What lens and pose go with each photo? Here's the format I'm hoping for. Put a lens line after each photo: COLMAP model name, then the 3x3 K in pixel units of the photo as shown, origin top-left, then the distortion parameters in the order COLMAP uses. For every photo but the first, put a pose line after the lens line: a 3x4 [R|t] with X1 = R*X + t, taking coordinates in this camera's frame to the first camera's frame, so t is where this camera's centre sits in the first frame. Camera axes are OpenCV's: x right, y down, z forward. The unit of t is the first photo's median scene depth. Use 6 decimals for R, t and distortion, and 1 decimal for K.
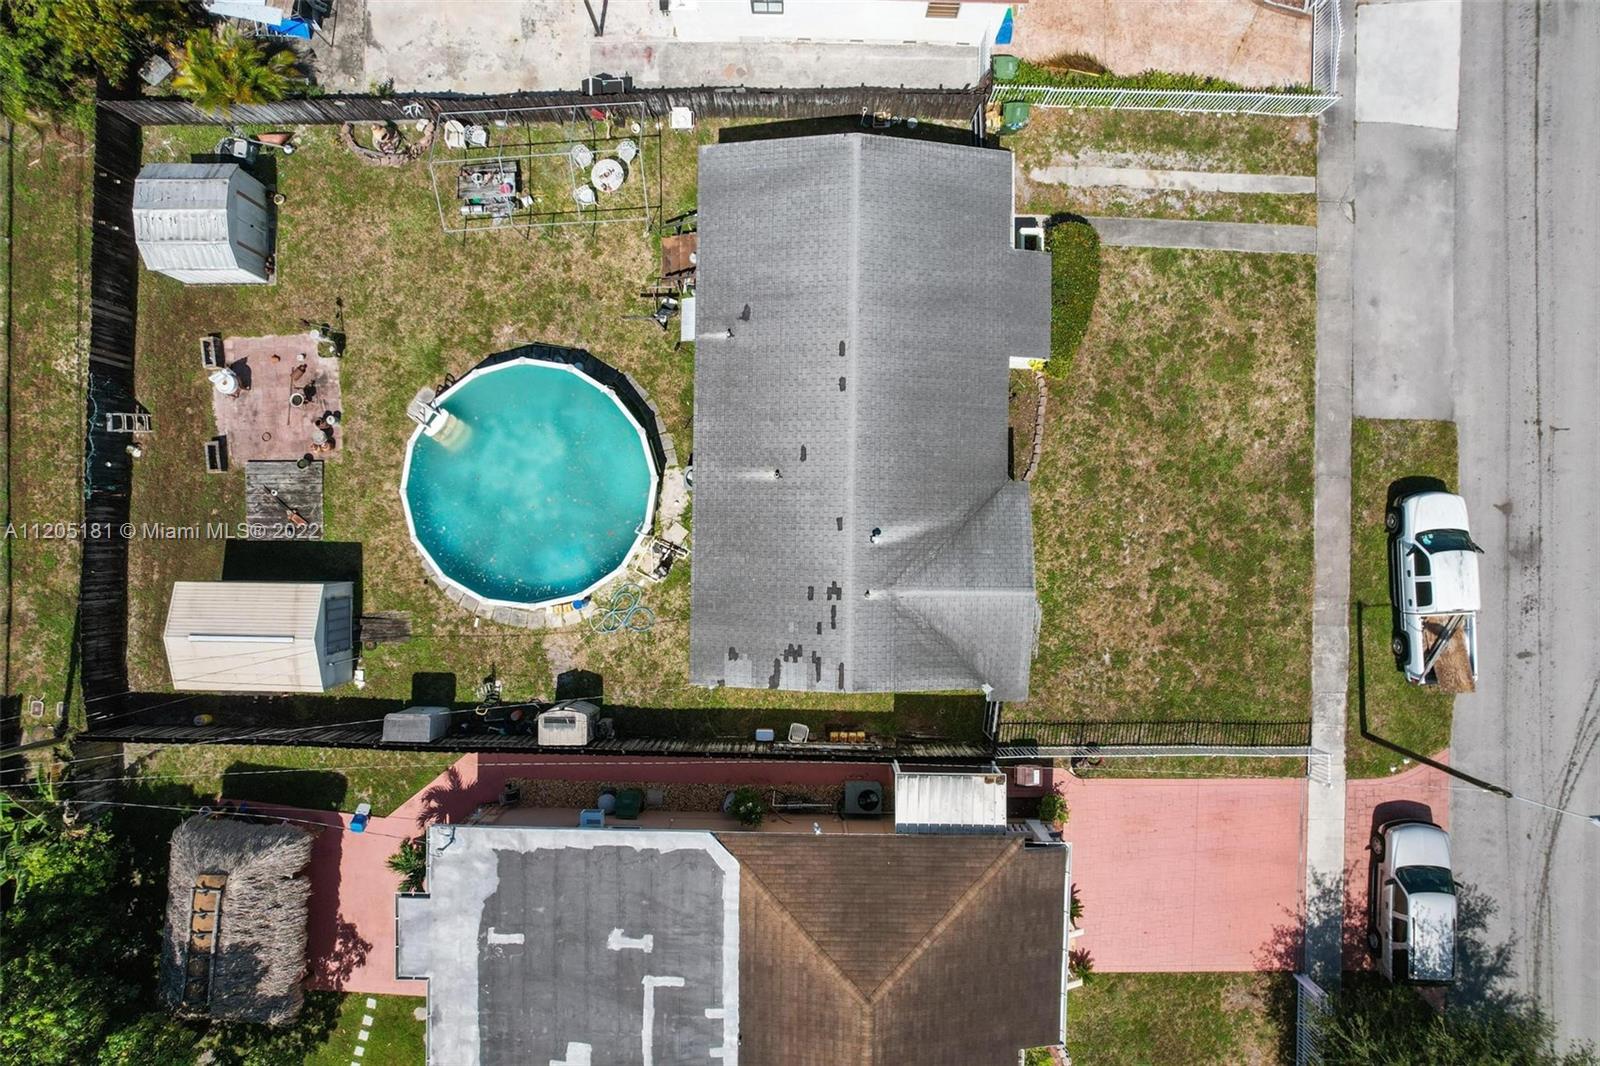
lens RADIAL K [[1018.7, 0, 803.3], [0, 1018.7, 531.0], [0, 0, 1]] dist [-0.071278, 0.062695]
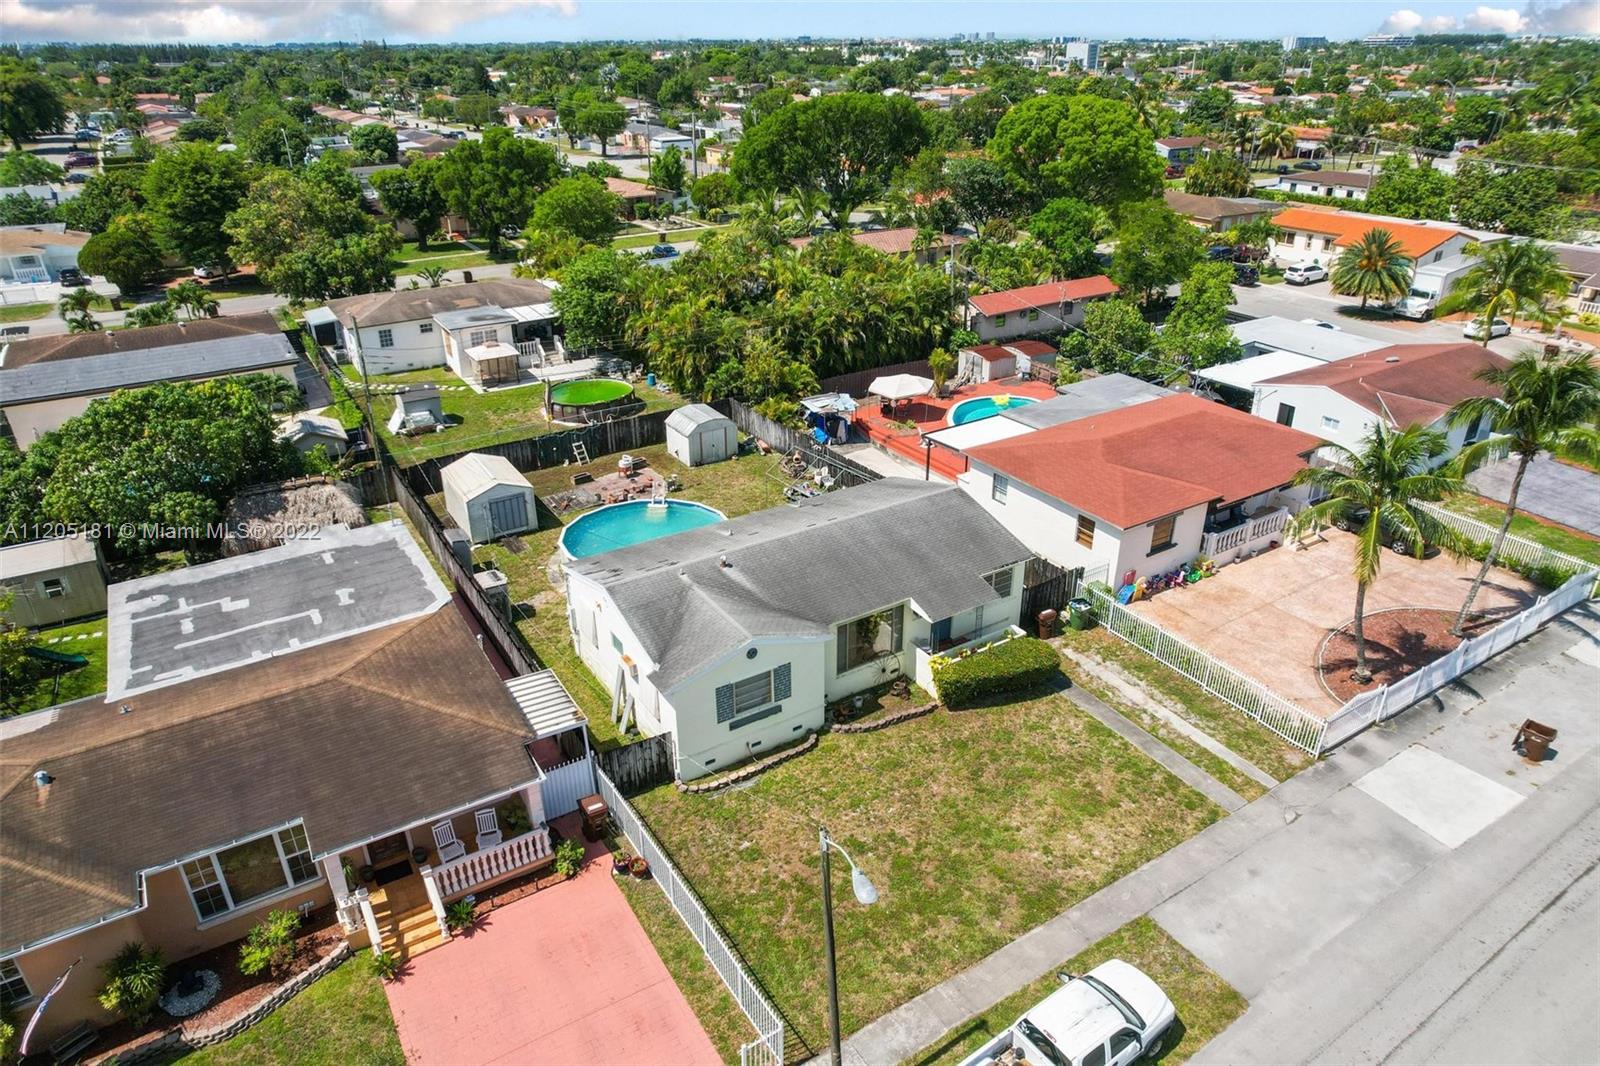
lens RADIAL K [[1018.7, 0, 810.4], [0, 1018.7, 535.7], [0, 0, 1]] dist [-0.071278, 0.062695]
pose [[0.549670, 0.362289, -0.752735, 0.914381], [-0.835333, 0.248119, -0.490567, 0.454043], [0.009041, 0.898434, 0.439015, 0.348018]]
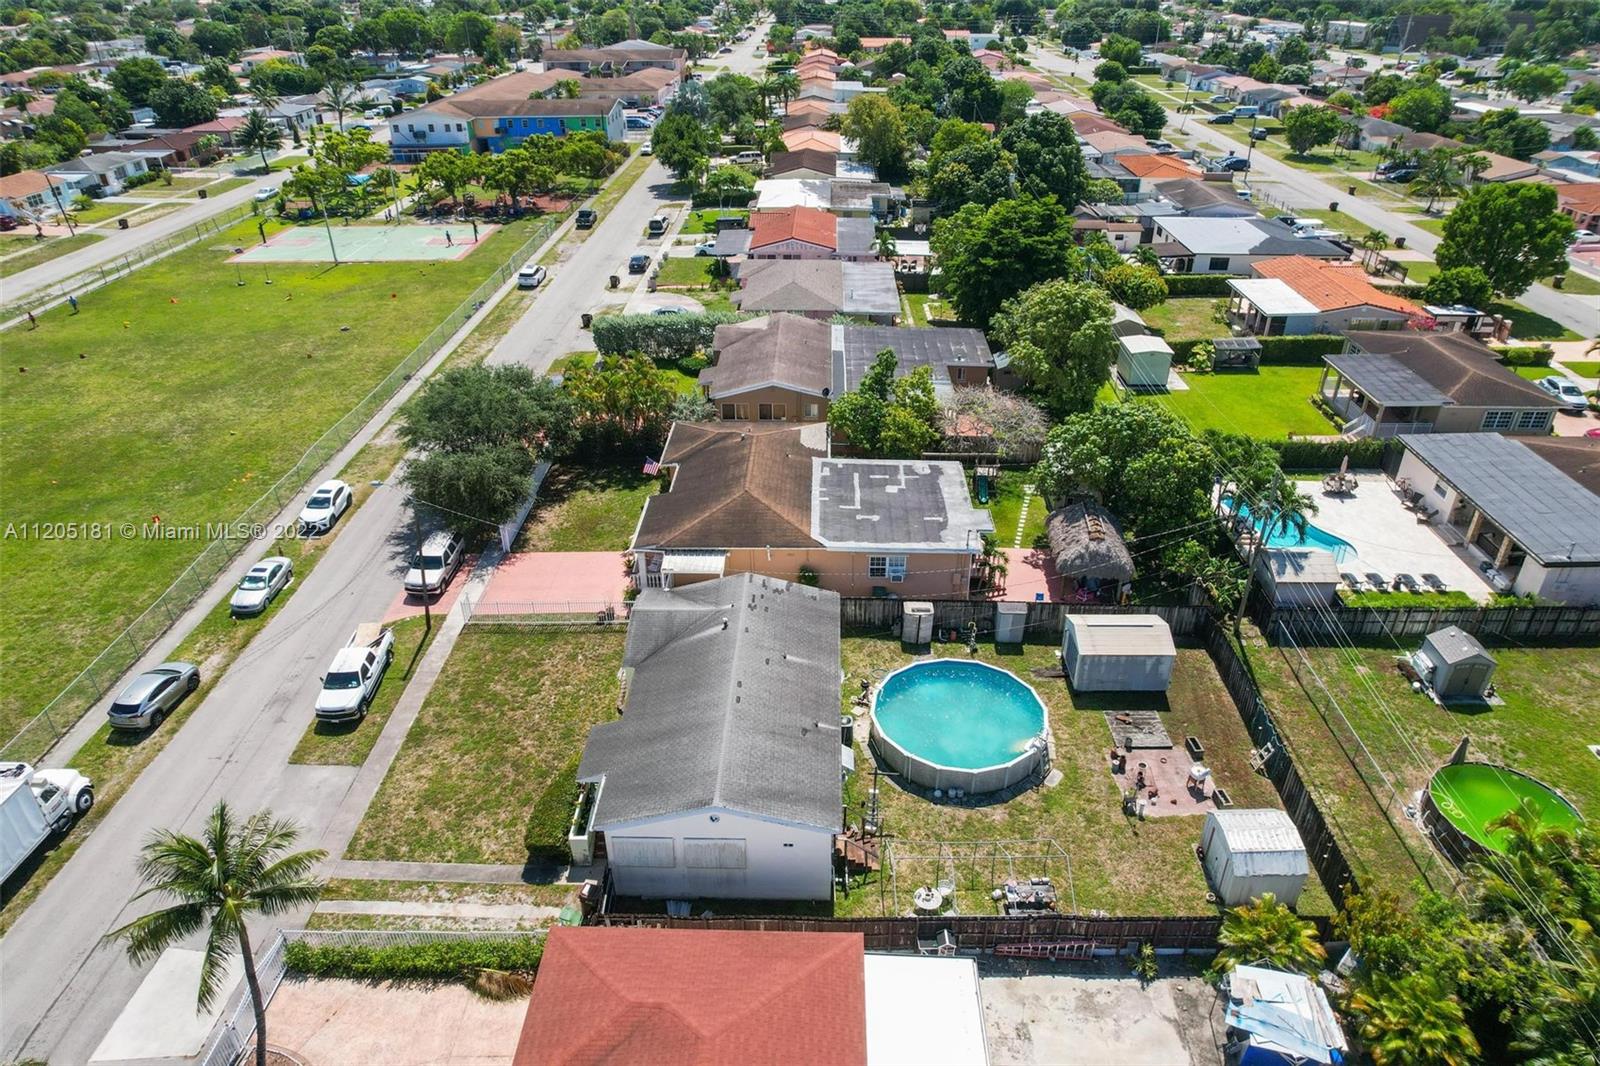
lens RADIAL K [[1018.7, 0, 805.9], [0, 1018.7, 542.5], [0, 0, 1]] dist [-0.071278, 0.062695]
pose [[-0.999969, -0.005828, 0.005301, -0.055666], [0.007526, -0.507604, 0.861558, -1.125600], [-0.002331, 0.861571, 0.507632, 0.051773]]
